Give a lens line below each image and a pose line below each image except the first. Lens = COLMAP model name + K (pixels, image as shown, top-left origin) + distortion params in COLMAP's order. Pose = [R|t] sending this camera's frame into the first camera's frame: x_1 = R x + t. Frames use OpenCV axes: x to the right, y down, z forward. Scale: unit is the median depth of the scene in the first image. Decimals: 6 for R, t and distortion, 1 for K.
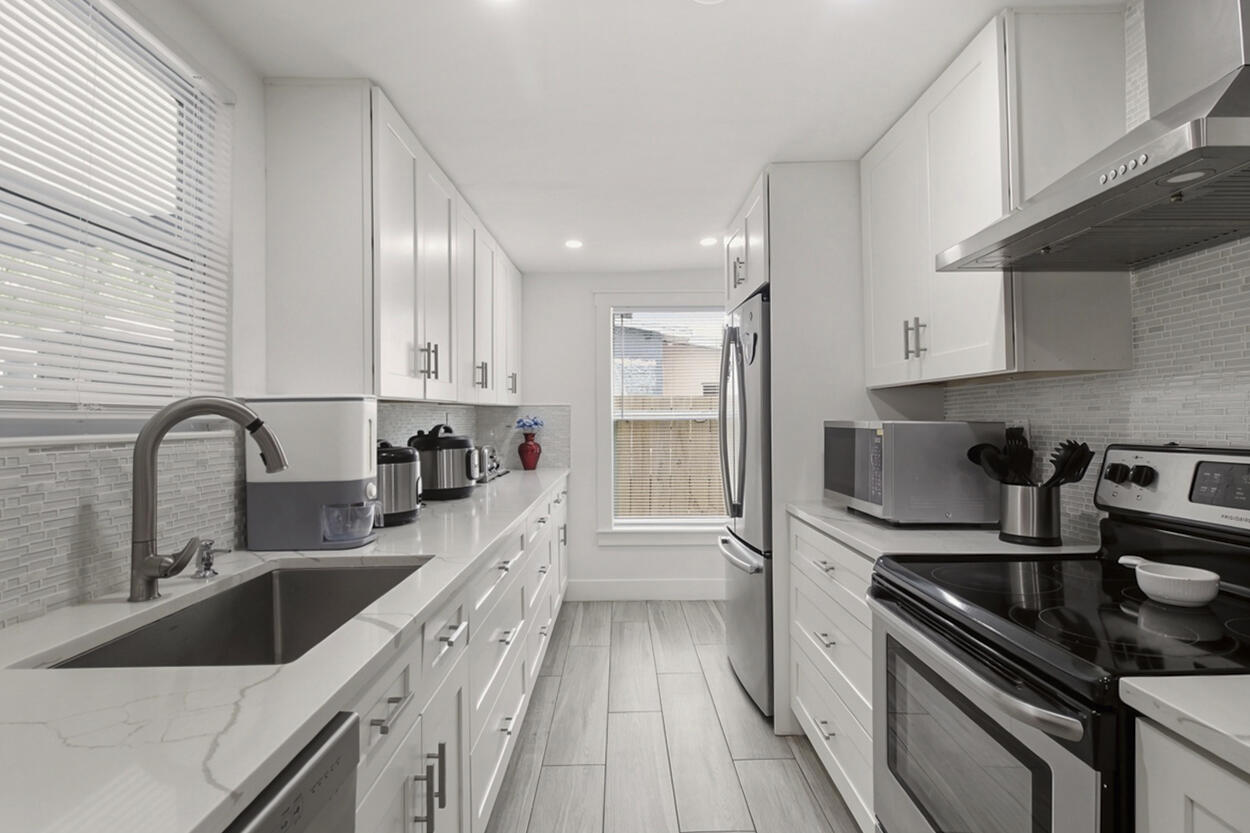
lens RADIAL K [[637.4, 0, 629.1], [0, 637.4, 402.4], [0, 0, 1]] dist [0.020936, -0.015340]
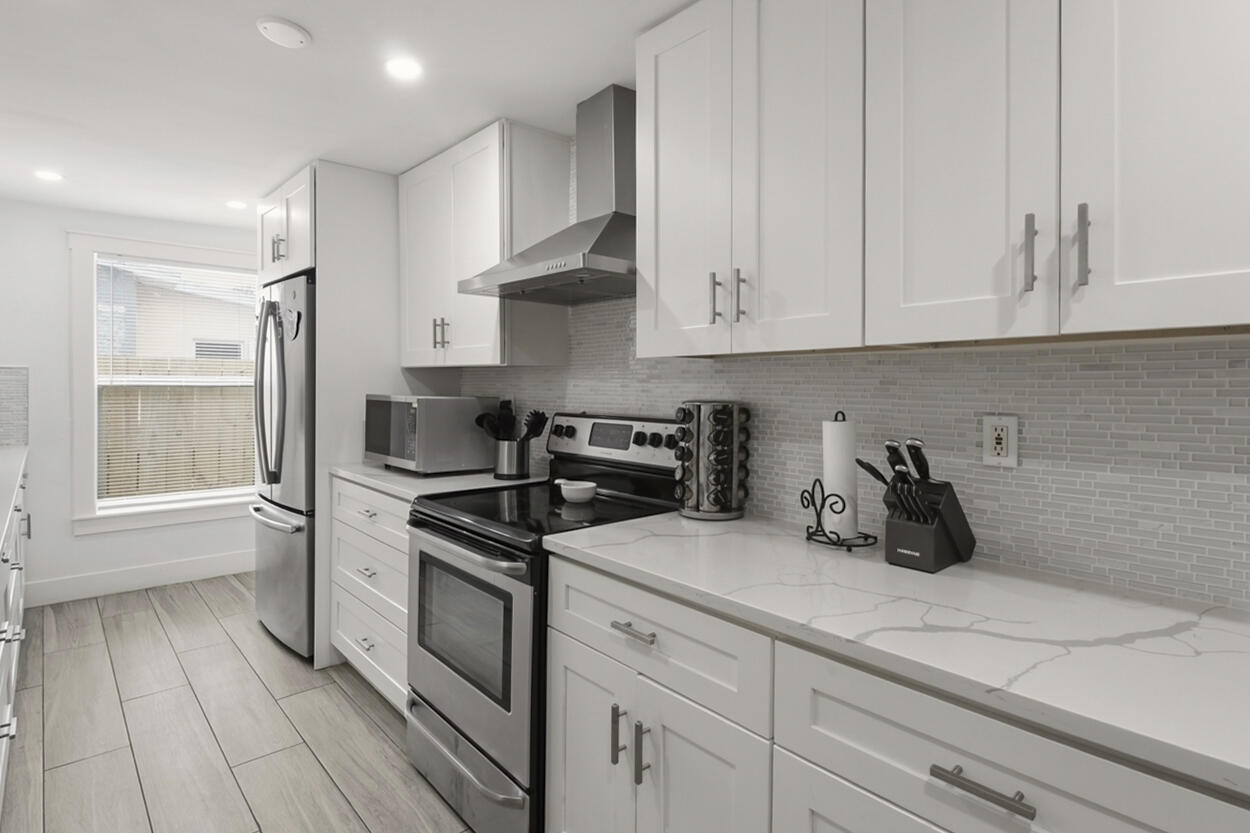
lens RADIAL K [[637.4, 0, 629.1], [0, 637.4, 402.4], [0, 0, 1]] dist [0.020936, -0.015340]
pose [[0.751908, -0.007584, 0.659224, -0.148822], [-0.031814, 0.998352, 0.047771, -0.038215], [-0.658500, -0.056892, 0.750428, -0.285436]]
